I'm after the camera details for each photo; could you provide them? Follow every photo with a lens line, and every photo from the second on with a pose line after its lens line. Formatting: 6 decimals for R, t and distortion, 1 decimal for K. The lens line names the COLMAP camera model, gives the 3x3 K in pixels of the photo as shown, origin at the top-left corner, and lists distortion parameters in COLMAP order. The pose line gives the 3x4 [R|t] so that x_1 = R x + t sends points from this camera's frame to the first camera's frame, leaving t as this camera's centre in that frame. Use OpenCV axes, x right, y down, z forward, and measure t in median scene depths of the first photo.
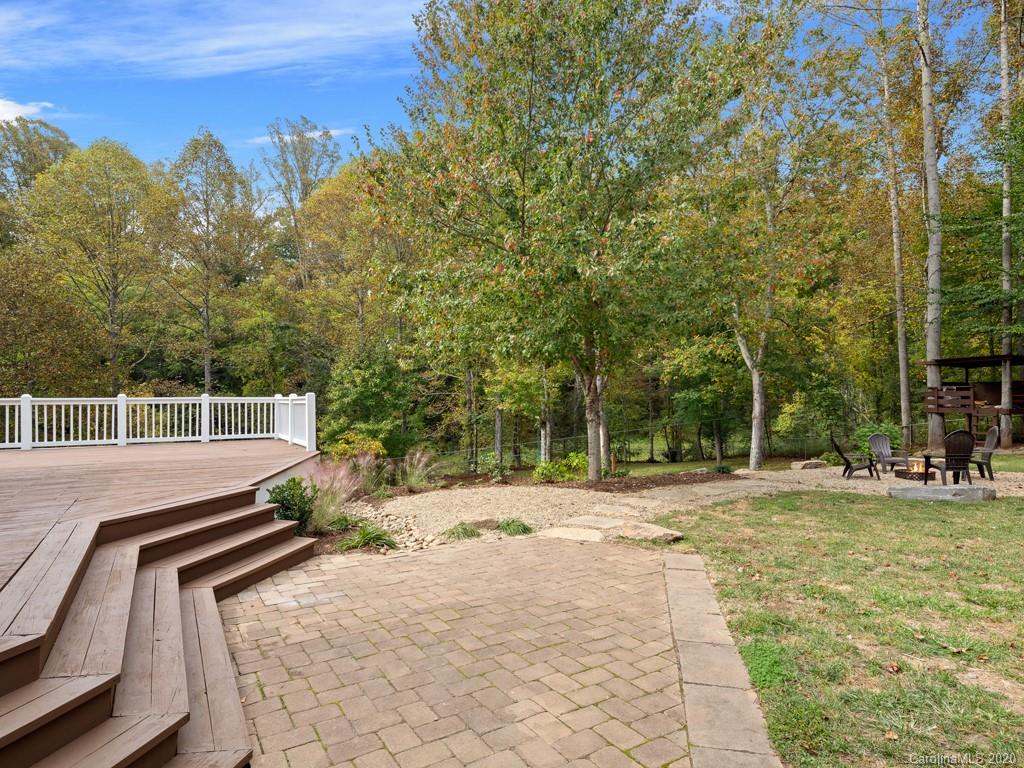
lens RADIAL K [[554.8, 0, 515.7], [0, 554.8, 385.3], [0, 0, 1]] dist [0.002464, -0.000311]
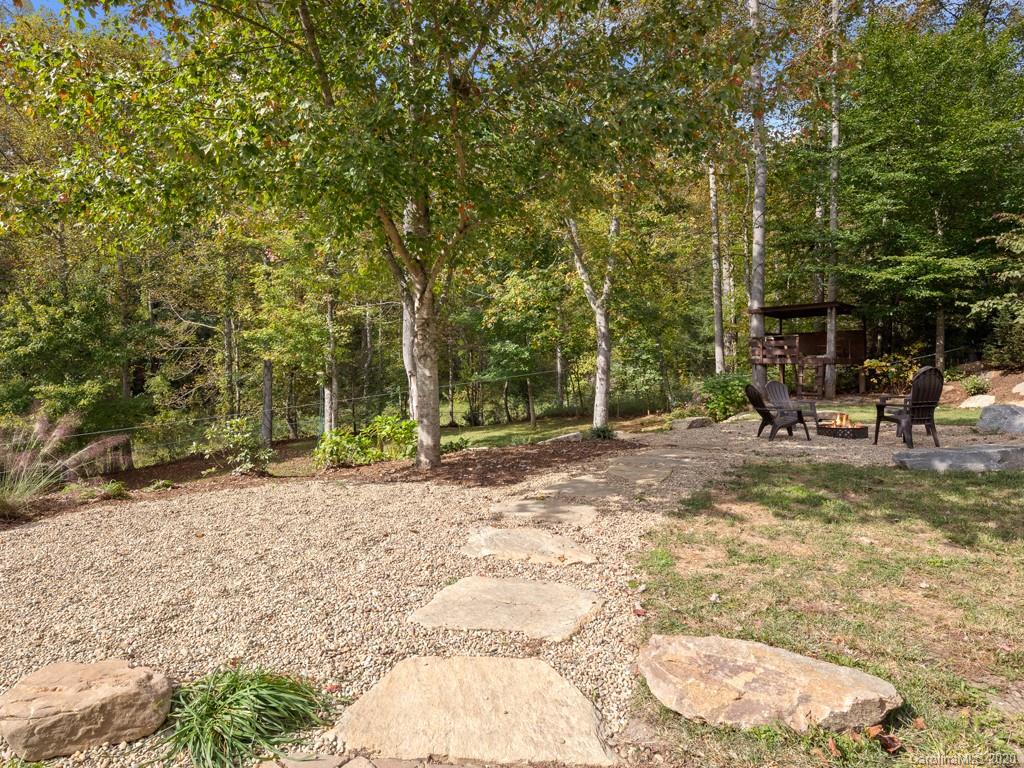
lens RADIAL K [[548.7, 0, 495.2], [0, 548.7, 360.4], [0, 0, 1]] dist [0.000309, -0.000502]
pose [[0.938950, 0.006632, 0.343990, 0.006028], [-0.011934, 0.999840, 0.013300, 0.029026], [-0.343847, -0.016593, 0.938879, 0.221935]]
